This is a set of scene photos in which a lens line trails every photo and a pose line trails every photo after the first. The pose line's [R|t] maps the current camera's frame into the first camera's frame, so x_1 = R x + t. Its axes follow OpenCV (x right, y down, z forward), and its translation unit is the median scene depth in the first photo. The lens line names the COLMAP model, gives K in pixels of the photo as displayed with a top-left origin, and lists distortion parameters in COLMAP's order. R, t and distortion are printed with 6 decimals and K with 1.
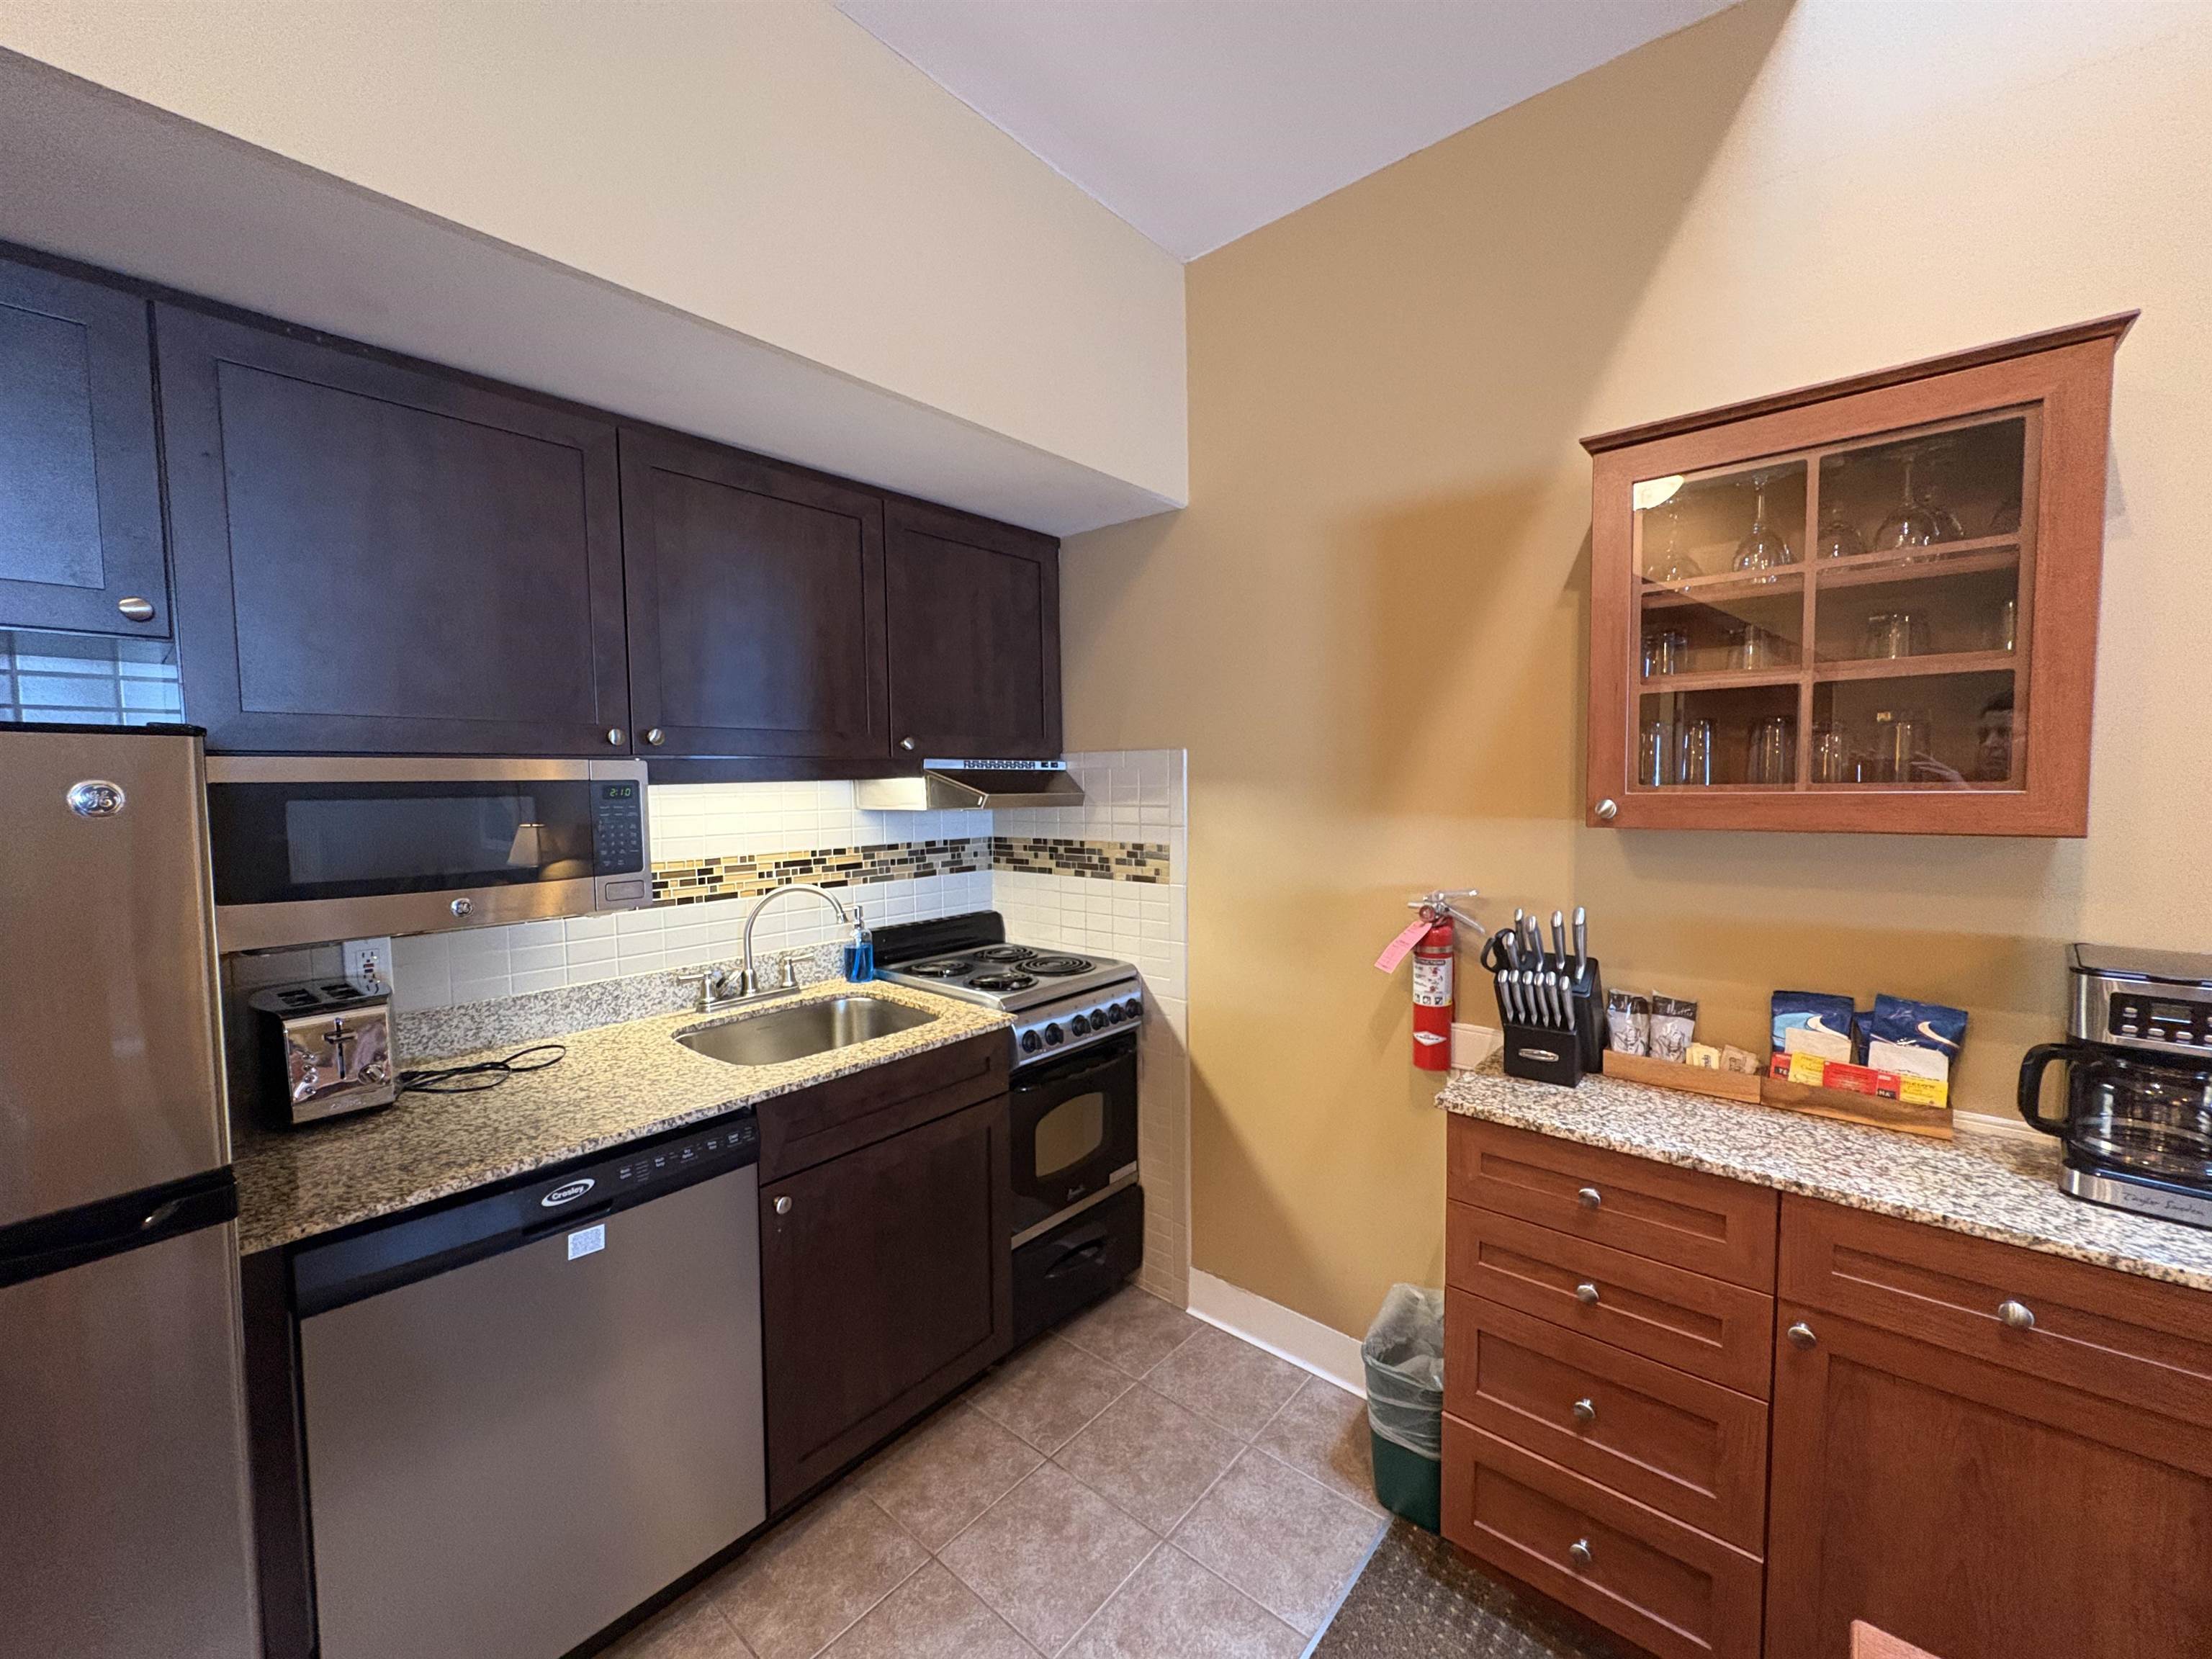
lens RADIAL K [[882.3, 0, 1107.1], [0, 882.3, 832.3], [0, 0, 1]] dist [-0.000800, -0.000116]
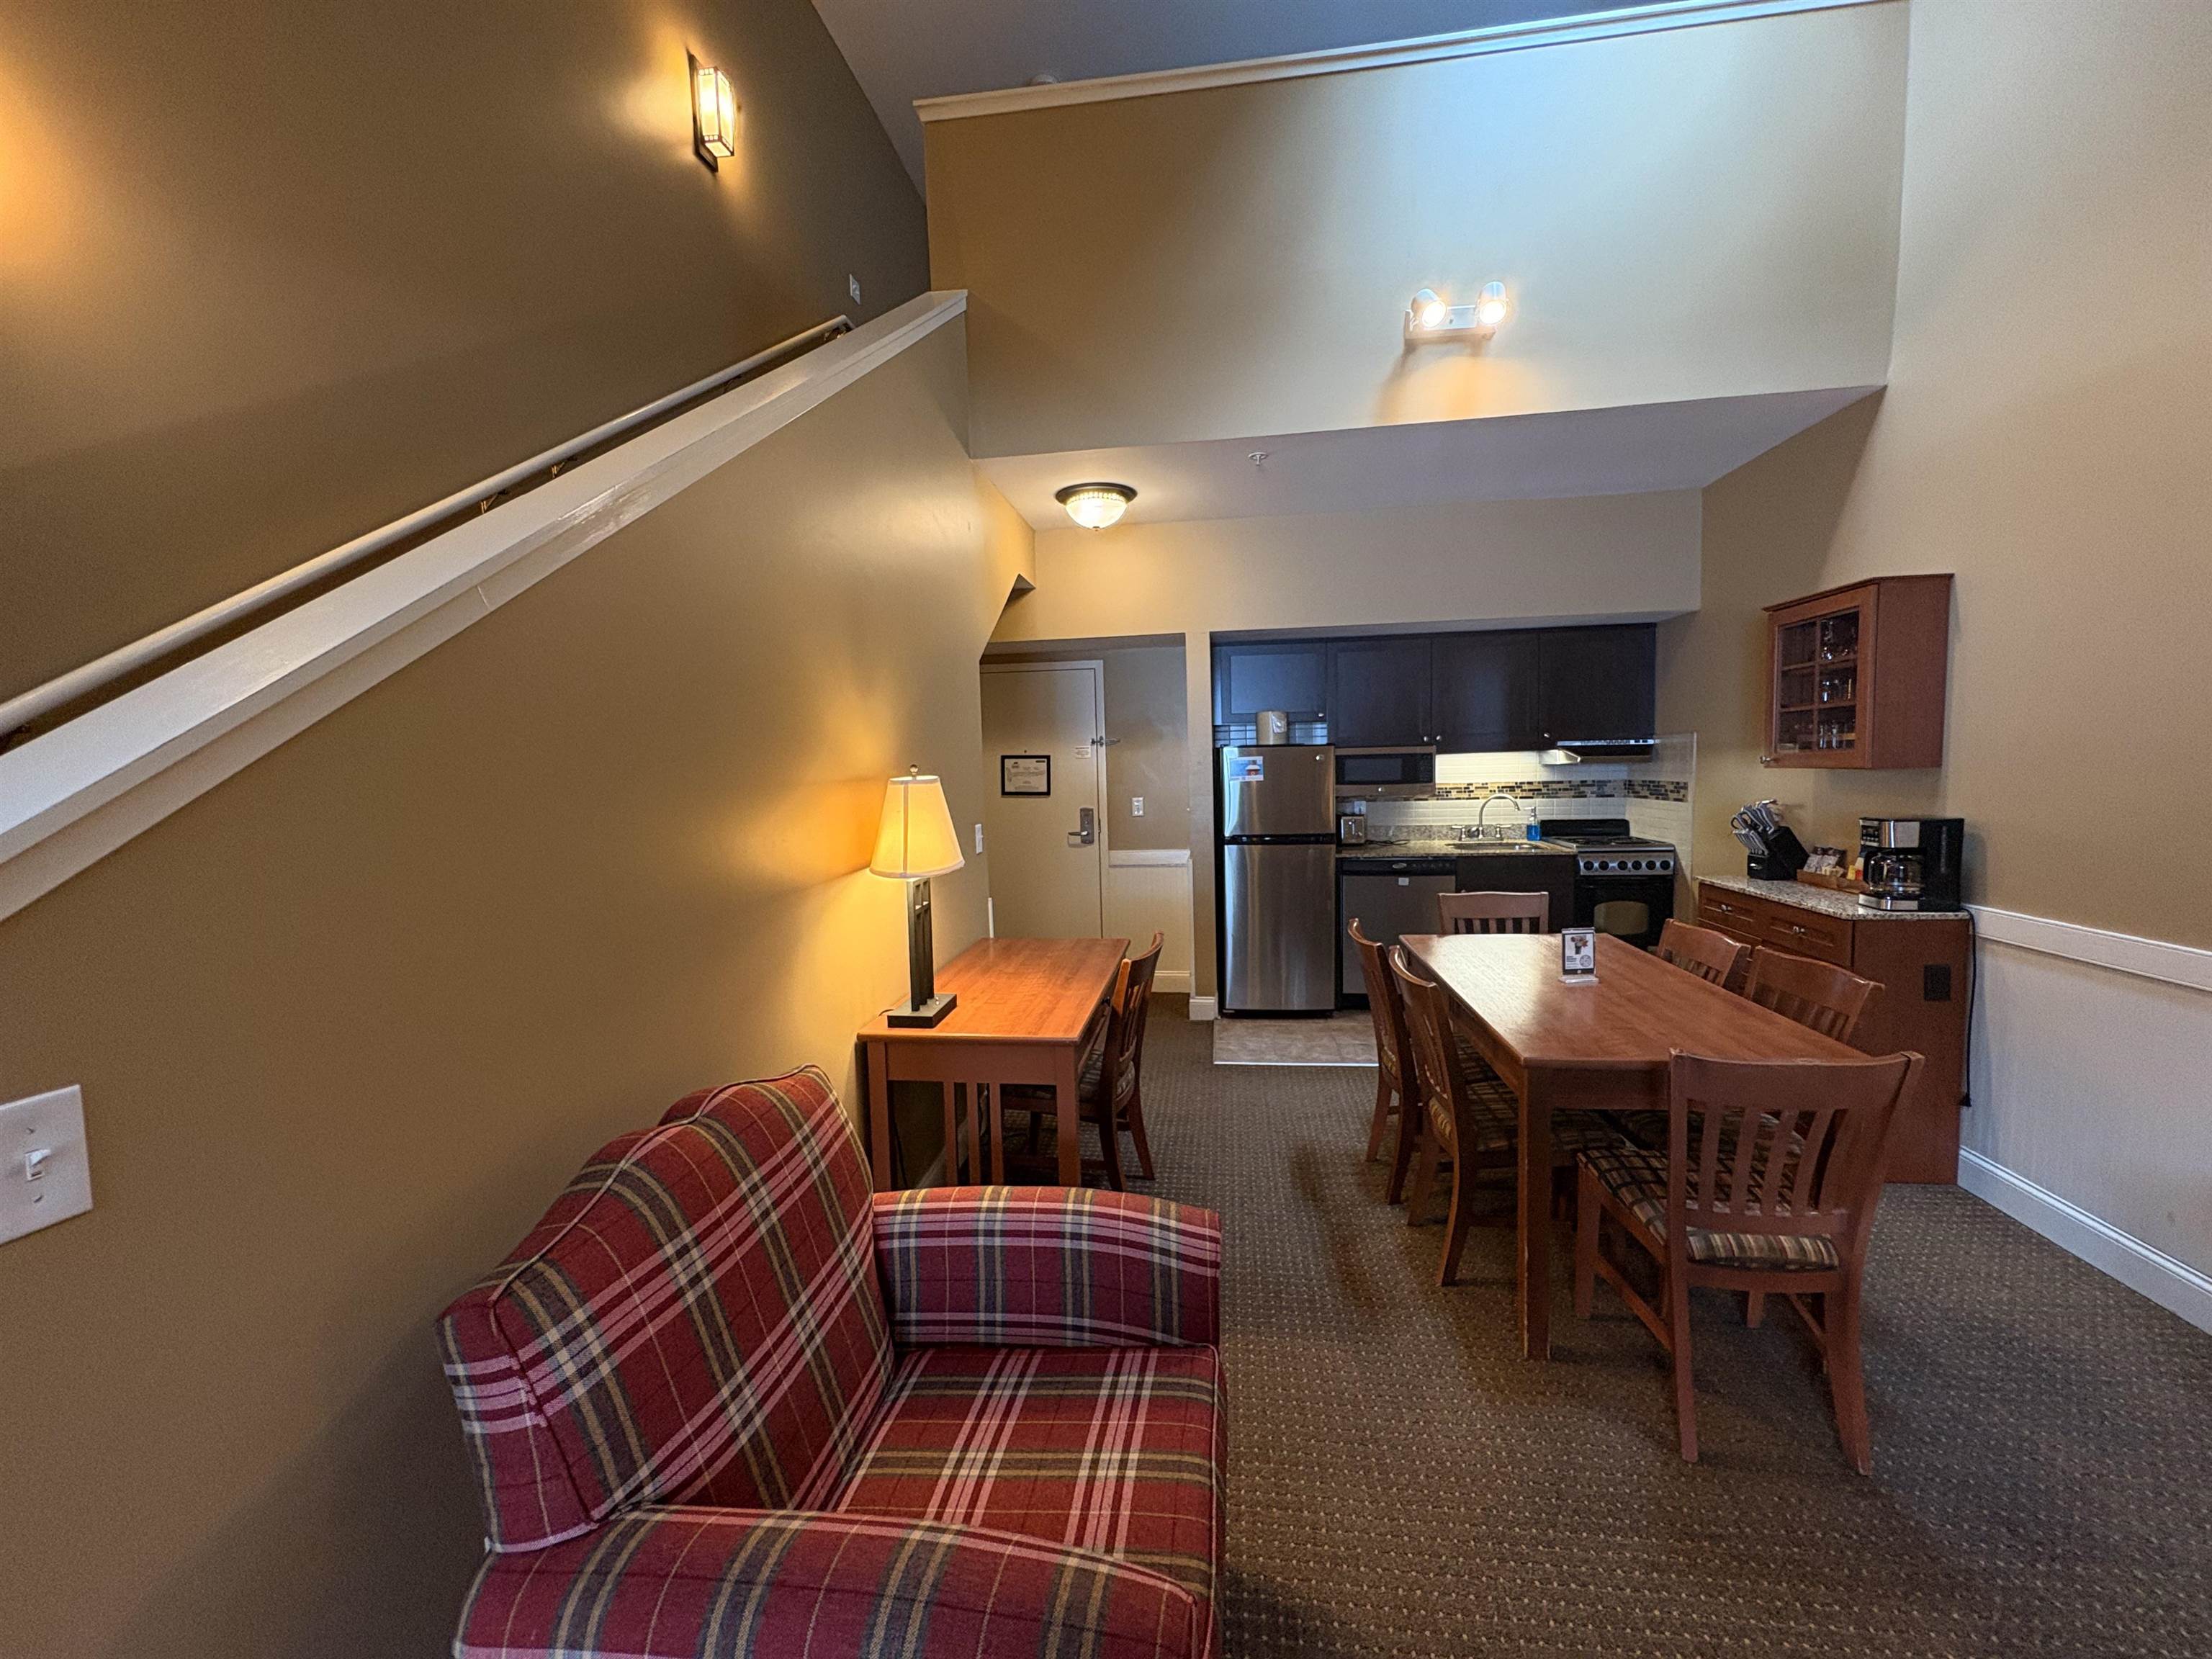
lens RADIAL K [[882.3, 0, 1107.1], [0, 882.3, 832.3], [0, 0, 1]] dist [-0.000800, -0.000116]
pose [[0.554248, 0.061995, -0.830040, 0.961031], [-0.032375, 0.998073, 0.052927, 0.062091], [0.831722, -0.002462, 0.555187, -1.124781]]
